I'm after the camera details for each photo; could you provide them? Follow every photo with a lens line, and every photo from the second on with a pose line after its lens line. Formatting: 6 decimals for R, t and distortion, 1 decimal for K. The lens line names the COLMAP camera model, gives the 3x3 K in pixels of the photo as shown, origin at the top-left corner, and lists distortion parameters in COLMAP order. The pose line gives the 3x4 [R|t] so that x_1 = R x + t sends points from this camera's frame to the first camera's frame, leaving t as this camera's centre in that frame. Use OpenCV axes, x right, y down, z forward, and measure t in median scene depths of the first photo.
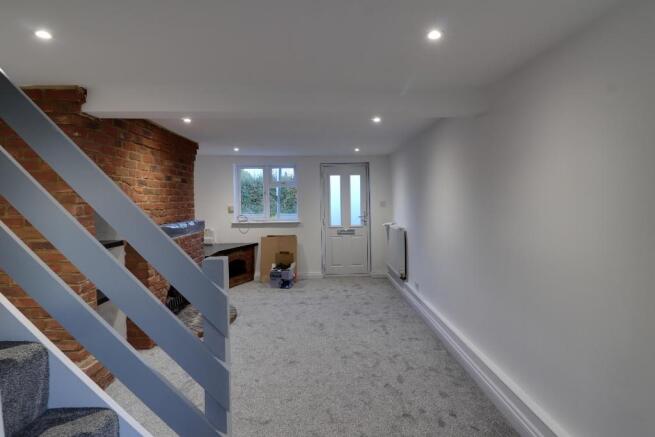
lens RADIAL K [[349.9, 0, 327.5], [0, 349.9, 215.2], [0, 0, 1]] dist [0.002094, 0.000044]
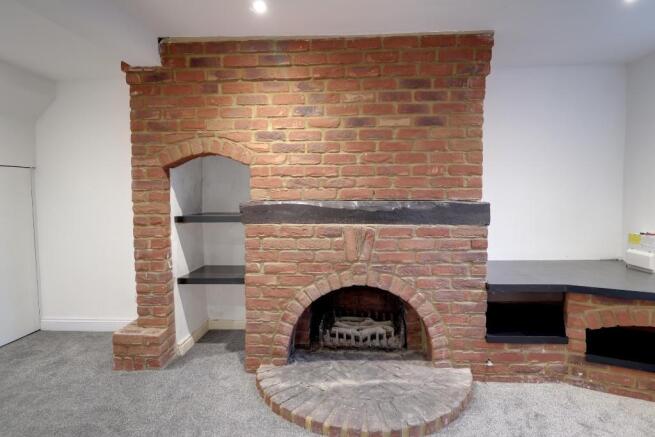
lens RADIAL K [[349.9, 0, 327.5], [0, 349.9, 215.2], [0, 0, 1]] dist [0.002094, 0.000044]
pose [[-0.072513, 0.074706, -0.994566, 0.158030], [-0.038081, 0.996256, 0.077610, 0.004614], [0.996640, 0.043502, -0.069397, 1.159396]]
